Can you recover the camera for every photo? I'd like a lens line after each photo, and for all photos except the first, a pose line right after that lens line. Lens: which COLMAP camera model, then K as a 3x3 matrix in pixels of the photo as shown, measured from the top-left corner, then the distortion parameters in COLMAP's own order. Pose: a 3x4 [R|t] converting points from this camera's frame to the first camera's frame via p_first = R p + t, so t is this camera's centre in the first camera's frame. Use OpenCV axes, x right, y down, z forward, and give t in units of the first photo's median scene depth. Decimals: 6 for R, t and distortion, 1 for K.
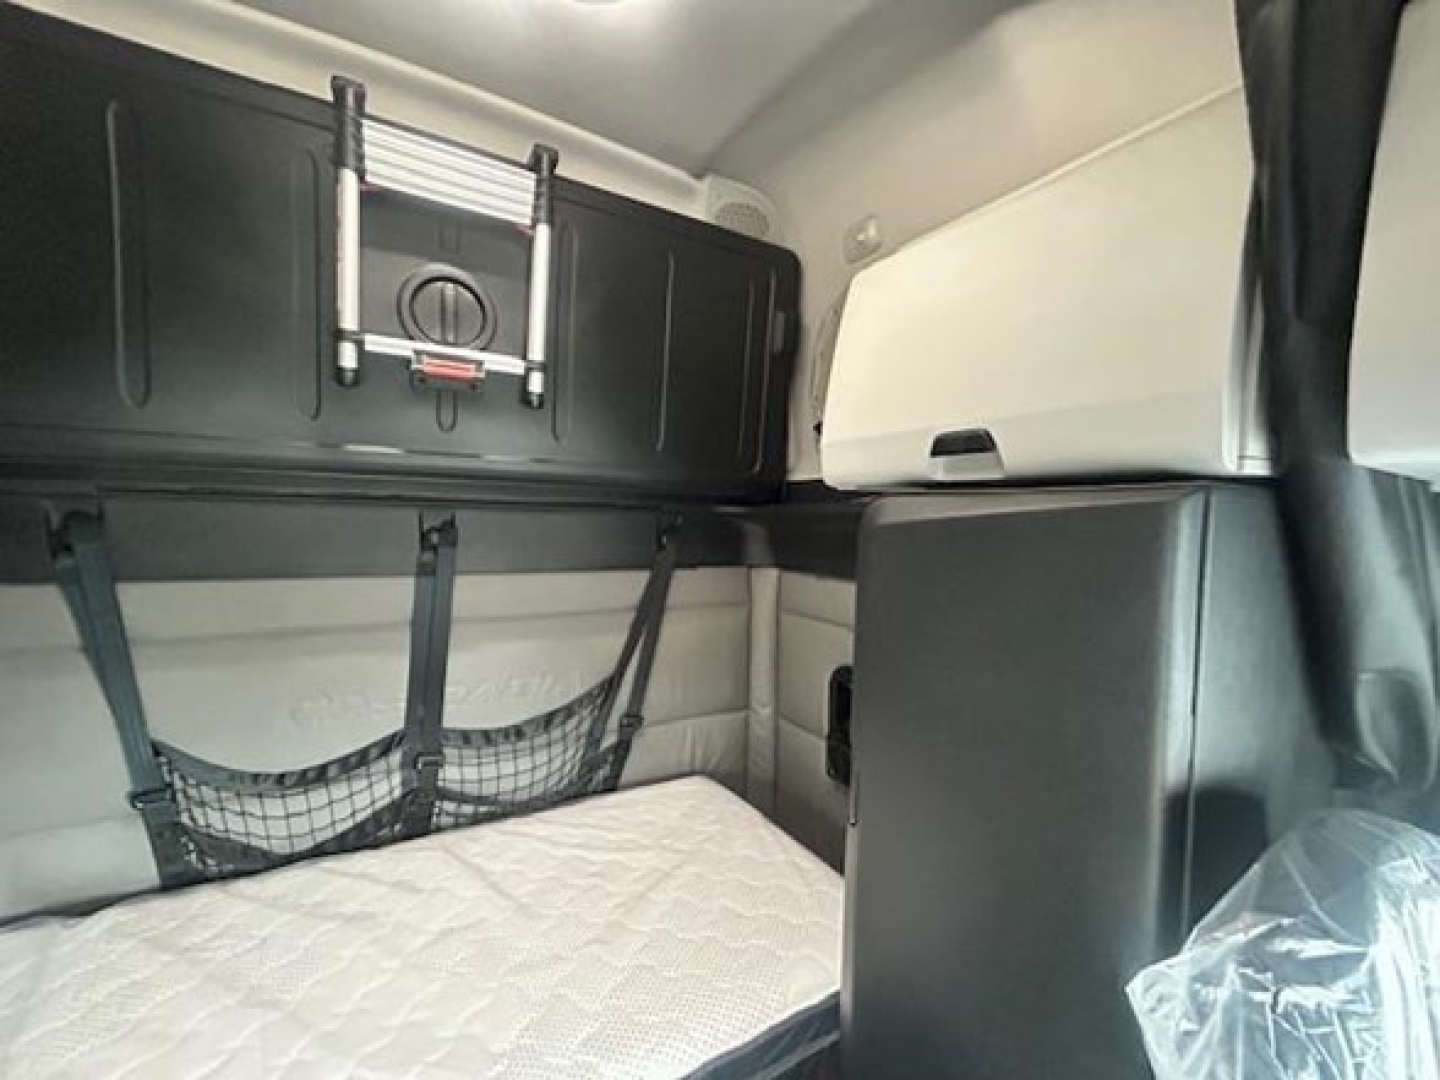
lens RADIAL K [[585.4, 0, 720.5], [0, 585.4, 534.6], [0, 0, 1]] dist [-0.000729, 0.001973]
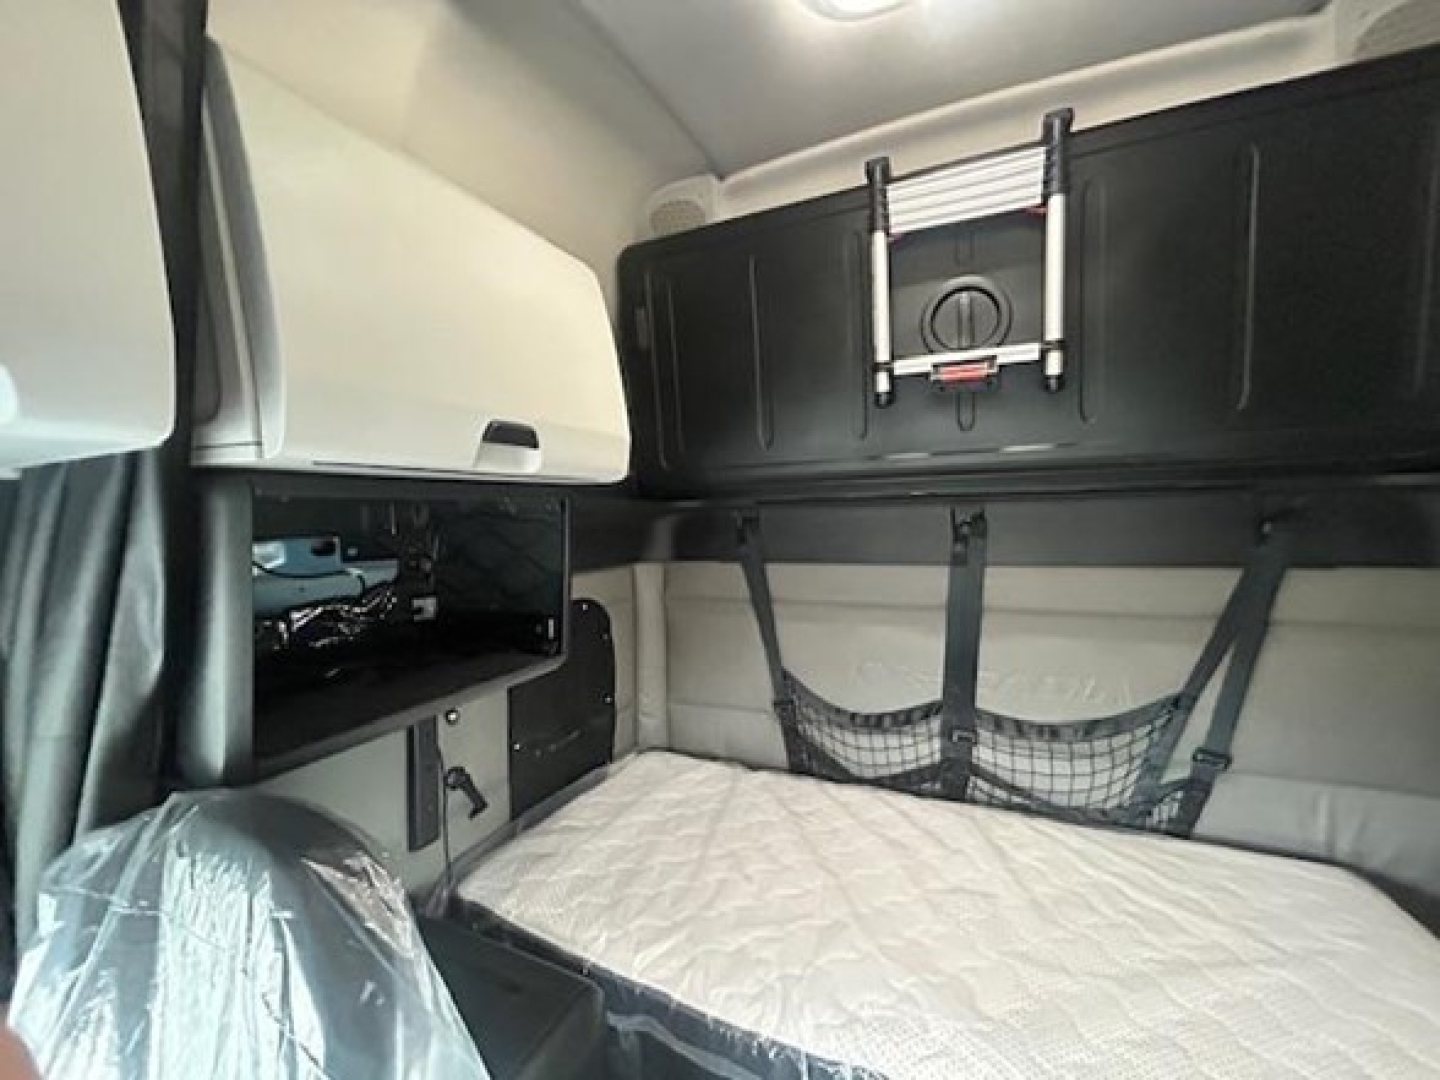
lens RADIAL K [[585.4, 0, 720.5], [0, 585.4, 534.6], [0, 0, 1]] dist [-0.000729, 0.001973]
pose [[0.583421, -0.012960, -0.812067, 0.135863], [0.015975, 0.999862, -0.004481, 0.011987], [0.812013, -0.010358, 0.583548, 0.004072]]
